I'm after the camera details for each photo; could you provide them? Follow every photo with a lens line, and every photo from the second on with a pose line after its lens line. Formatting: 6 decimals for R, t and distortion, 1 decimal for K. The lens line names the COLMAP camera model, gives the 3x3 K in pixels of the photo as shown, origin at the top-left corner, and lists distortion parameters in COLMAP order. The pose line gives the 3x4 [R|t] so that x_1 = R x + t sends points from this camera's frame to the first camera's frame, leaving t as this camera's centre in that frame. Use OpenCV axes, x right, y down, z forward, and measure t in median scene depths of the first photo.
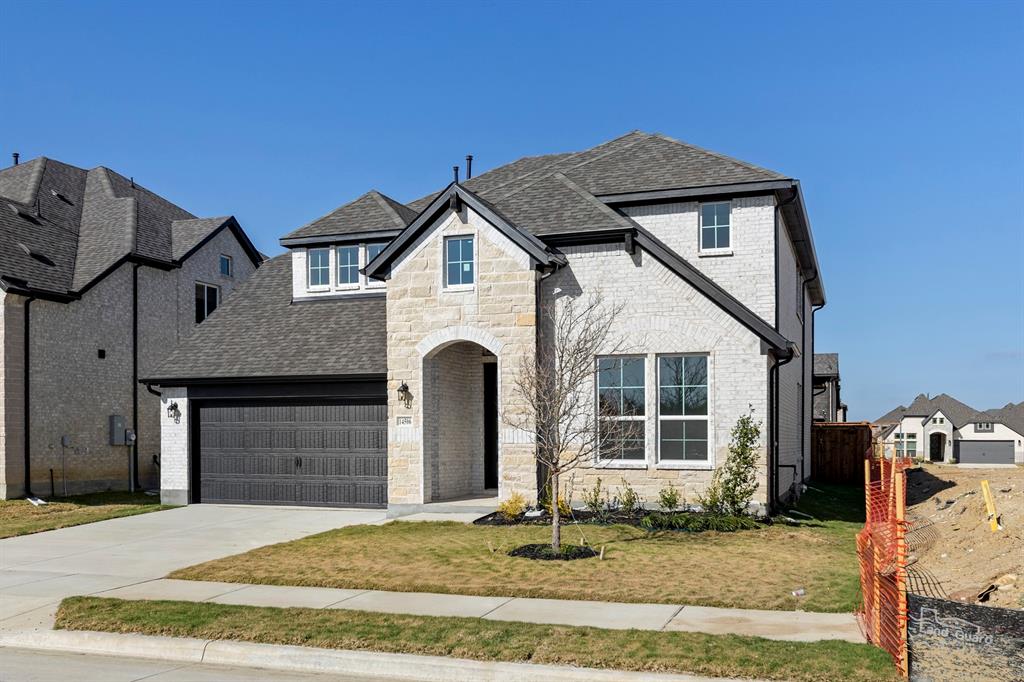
lens RADIAL K [[747.2, 0, 512.0], [0, 747.2, 341.0], [0, 0, 1]] dist [0.005139, 0.003506]
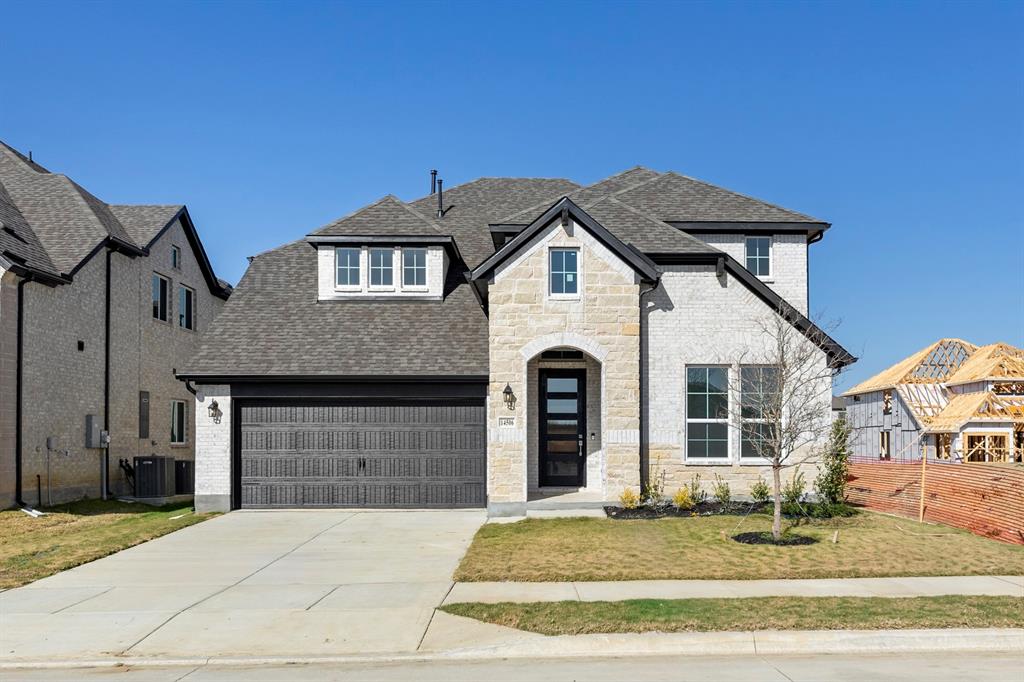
lens RADIAL K [[692.7, 0, 512.0], [0, 692.7, 341.0], [0, 0, 1]] dist [0.002824, 0.002606]
pose [[0.956617, 0.040417, 0.288530, -0.404844], [-0.035704, 0.999129, -0.021581, 0.015032], [-0.289151, 0.010343, 0.957228, 0.076440]]
